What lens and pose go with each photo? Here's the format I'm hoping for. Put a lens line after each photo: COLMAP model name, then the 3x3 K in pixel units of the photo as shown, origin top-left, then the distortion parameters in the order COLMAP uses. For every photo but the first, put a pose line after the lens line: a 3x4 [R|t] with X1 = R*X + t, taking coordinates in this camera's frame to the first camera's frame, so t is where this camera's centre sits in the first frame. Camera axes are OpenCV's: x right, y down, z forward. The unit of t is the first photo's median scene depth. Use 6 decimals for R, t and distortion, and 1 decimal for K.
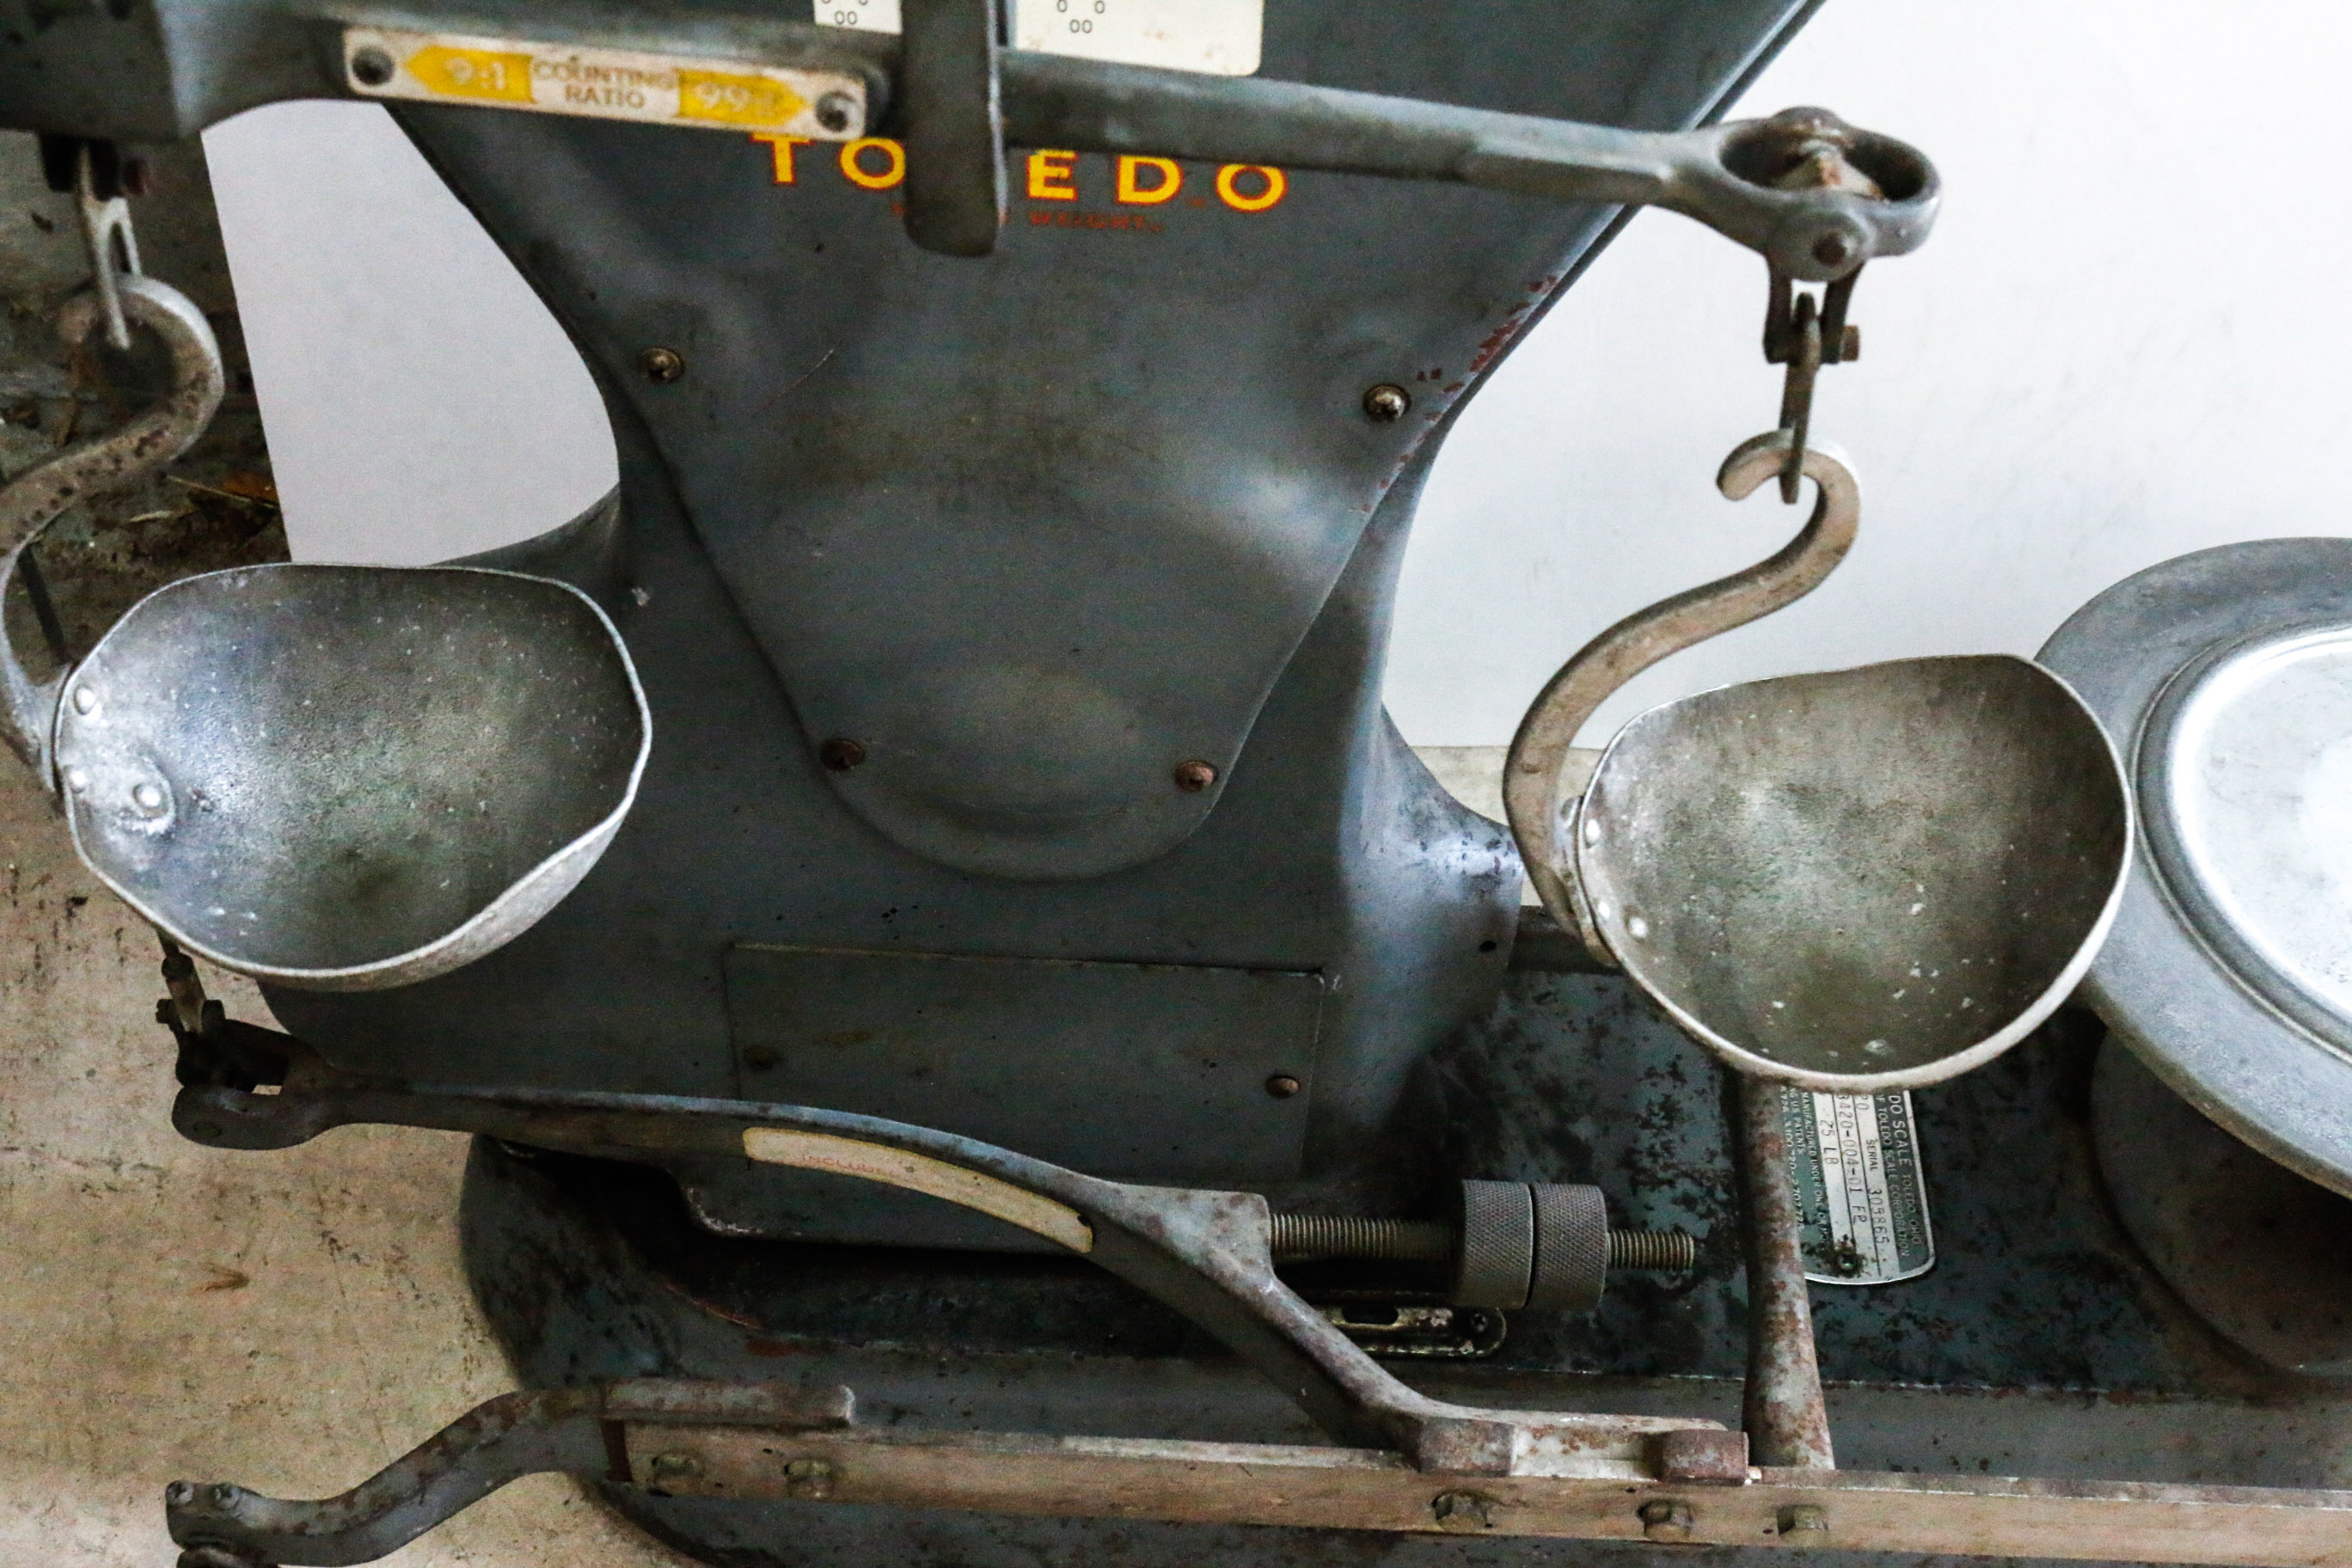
lens RADIAL K [[2902.8, 0, 1167.9], [0, 2902.8, 781.8], [0, 0, 1]] dist [-0.063561, 0.000000]
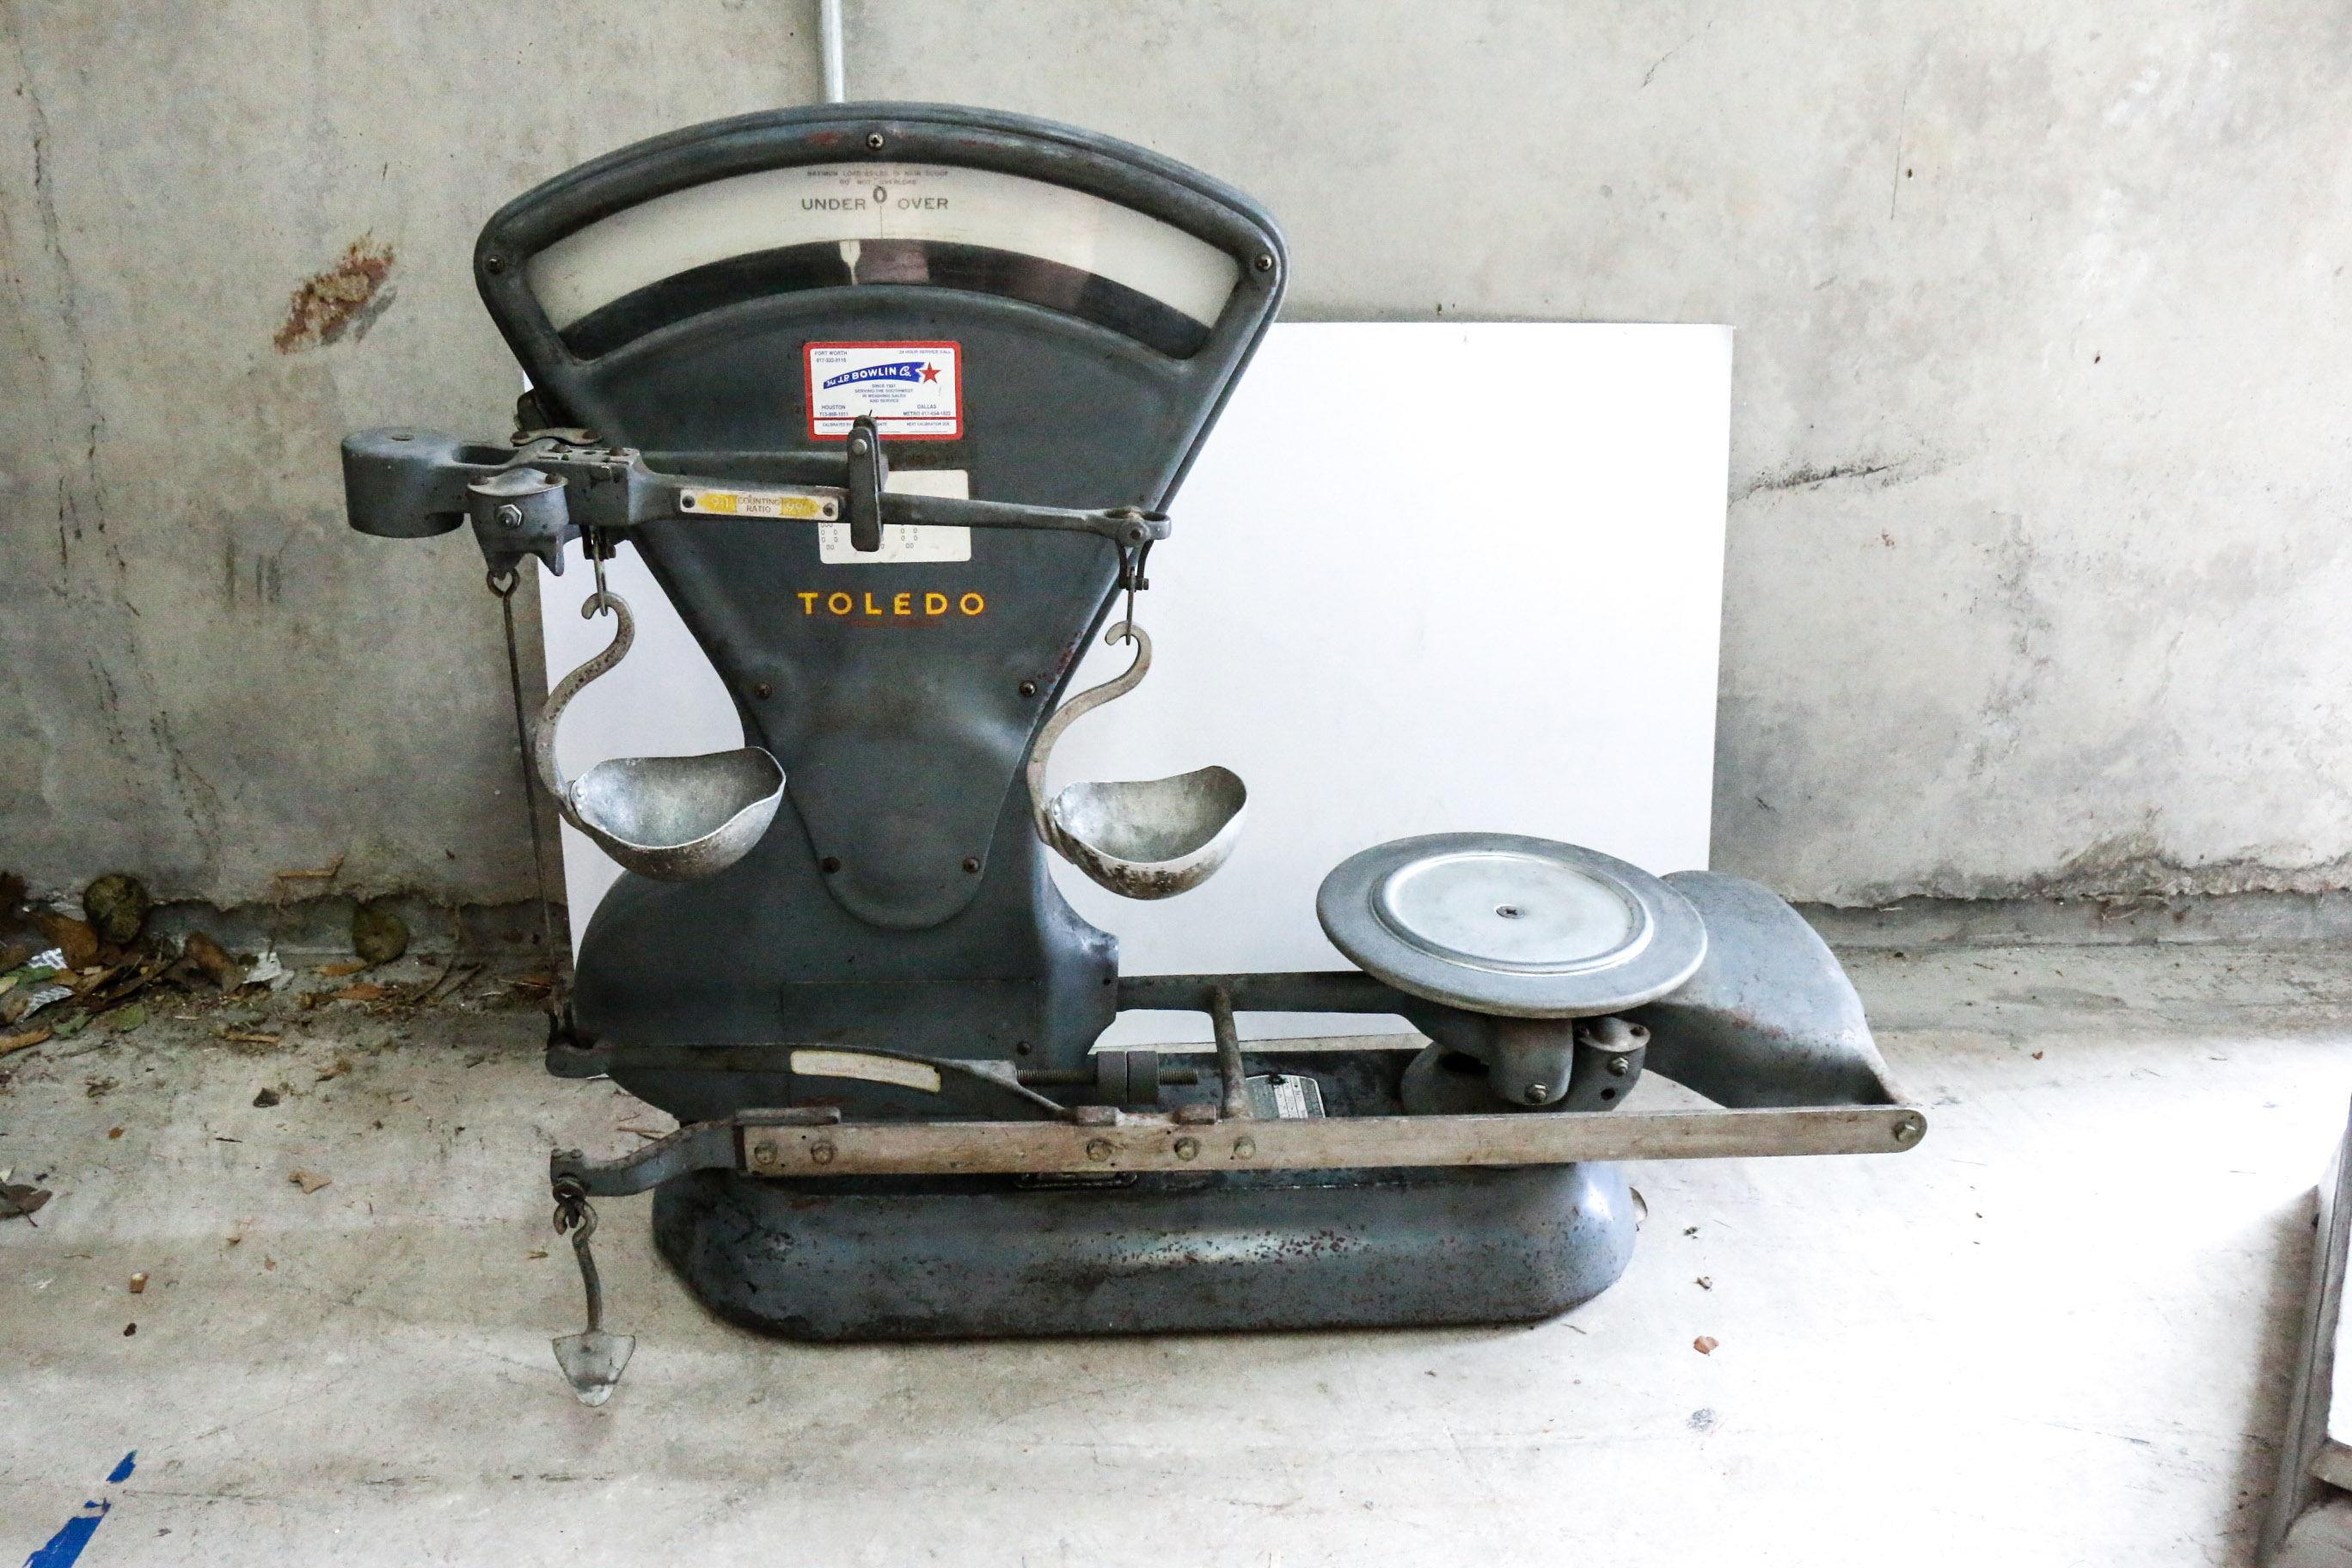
lens RADIAL K [[2024.3, 0, 1130.5], [0, 2024.3, 782.4], [0, 0, 1]] dist [-0.110072, 0.028712]
pose [[0.996699, -0.057825, 0.056984, 0.073469], [0.076487, 0.904130, -0.420355, 0.974050], [-0.027214, 0.423326, 0.905568, -0.895551]]
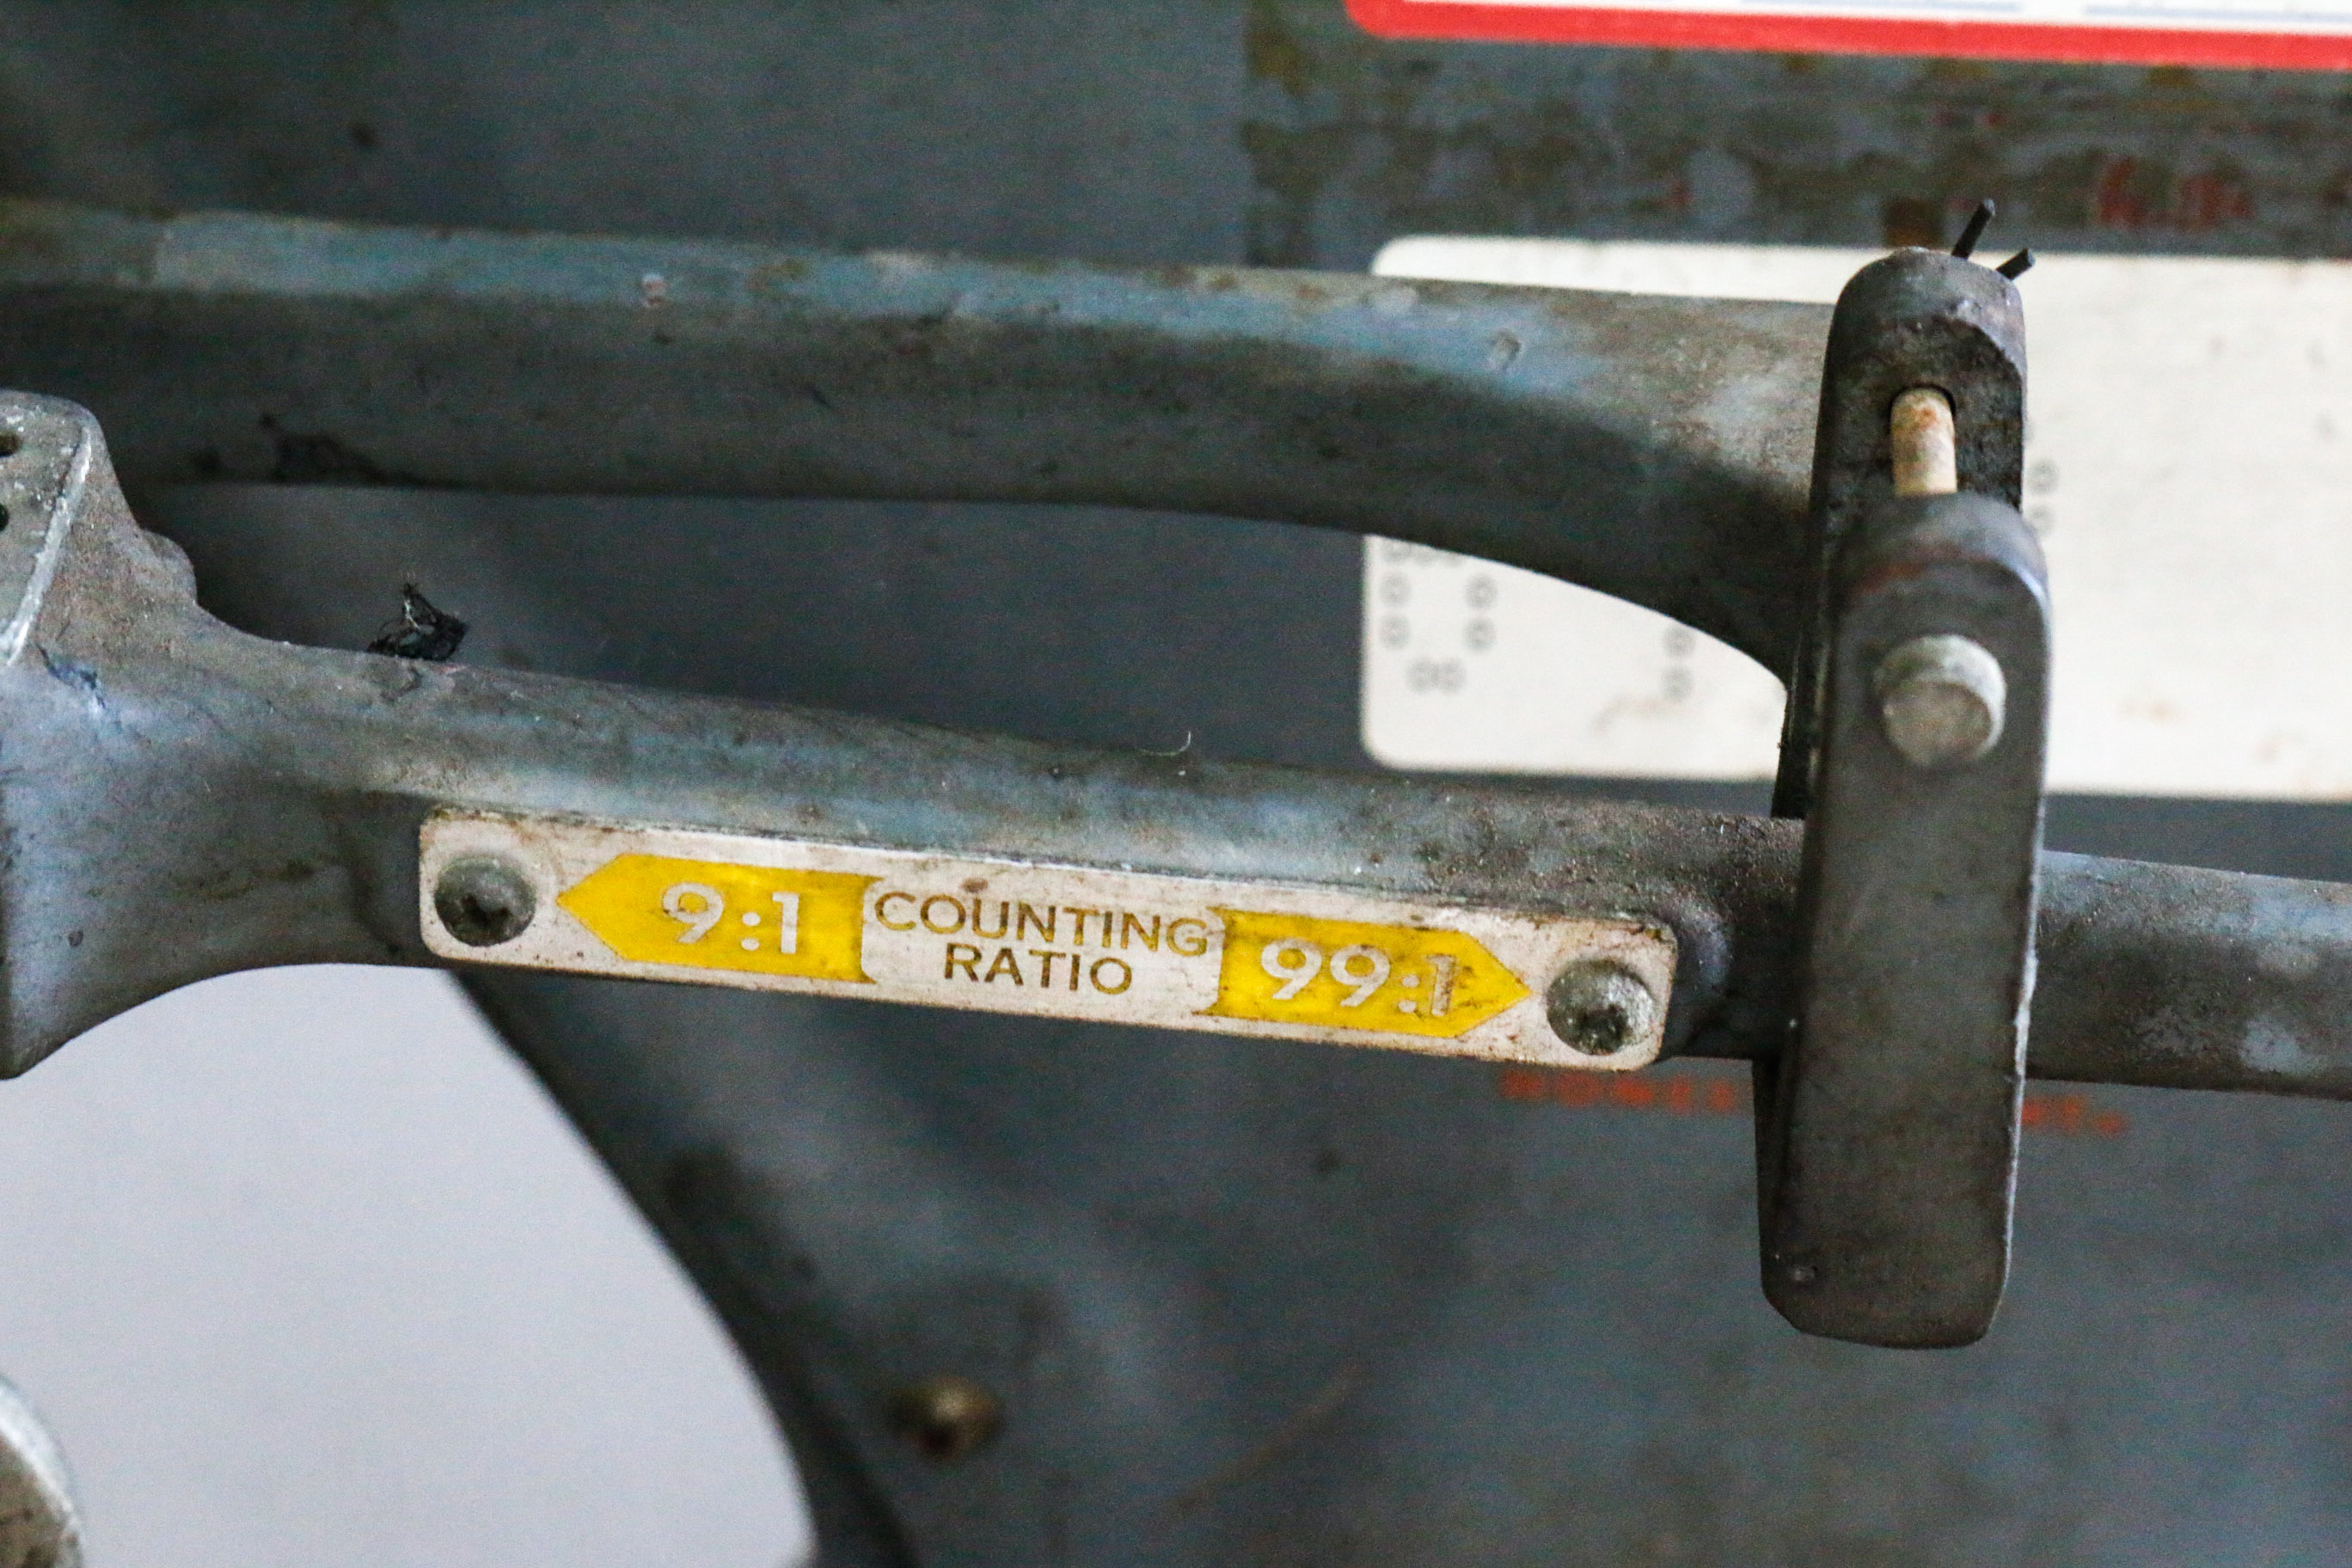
lens RADIAL K [[5617.7, 0, 1169.5], [0, 5617.7, 786.9], [0, 0, 1]] dist [0.000367, 0.000000]
pose [[0.998943, -0.004662, -0.045721, -0.130248], [-0.003337, 0.984861, -0.173317, -0.115291], [0.045837, 0.173286, 0.983804, 0.188056]]
